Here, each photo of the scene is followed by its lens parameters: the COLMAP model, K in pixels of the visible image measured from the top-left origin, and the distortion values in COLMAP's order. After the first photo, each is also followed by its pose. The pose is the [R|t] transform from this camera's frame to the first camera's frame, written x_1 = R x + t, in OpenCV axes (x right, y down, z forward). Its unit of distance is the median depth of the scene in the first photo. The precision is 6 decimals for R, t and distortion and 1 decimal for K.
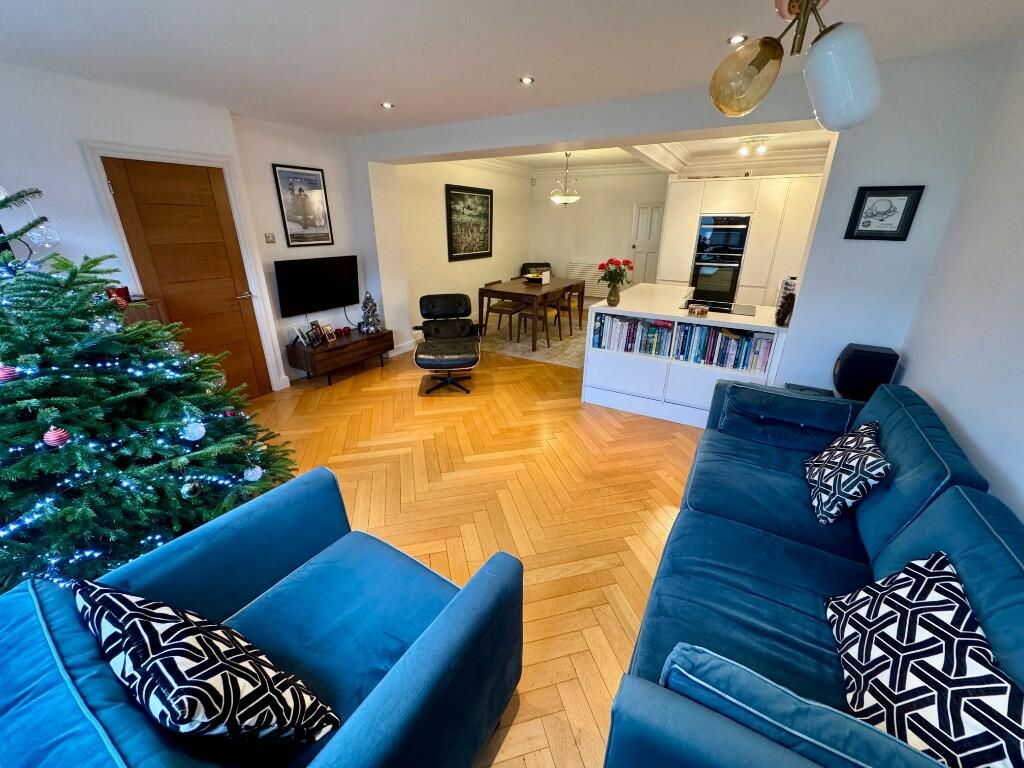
lens RADIAL K [[407.2, 0, 511.5], [0, 407.2, 381.5], [0, 0, 1]] dist [0.000178, 0.000354]
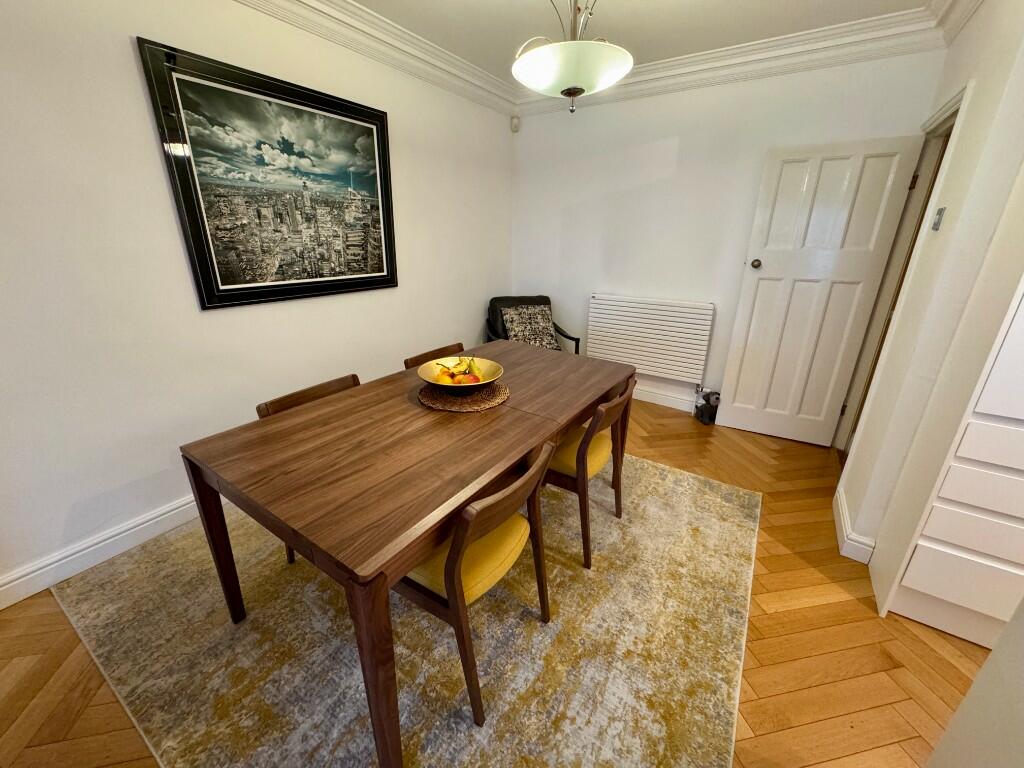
lens RADIAL K [[407.2, 0, 511.5], [0, 407.2, 381.5], [0, 0, 1]] dist [0.000178, 0.000354]
pose [[0.997921, 0.024394, -0.059658, 0.102860], [-0.026013, 0.999310, -0.026514, -0.228392], [0.058970, 0.028011, 0.997867, 0.675737]]
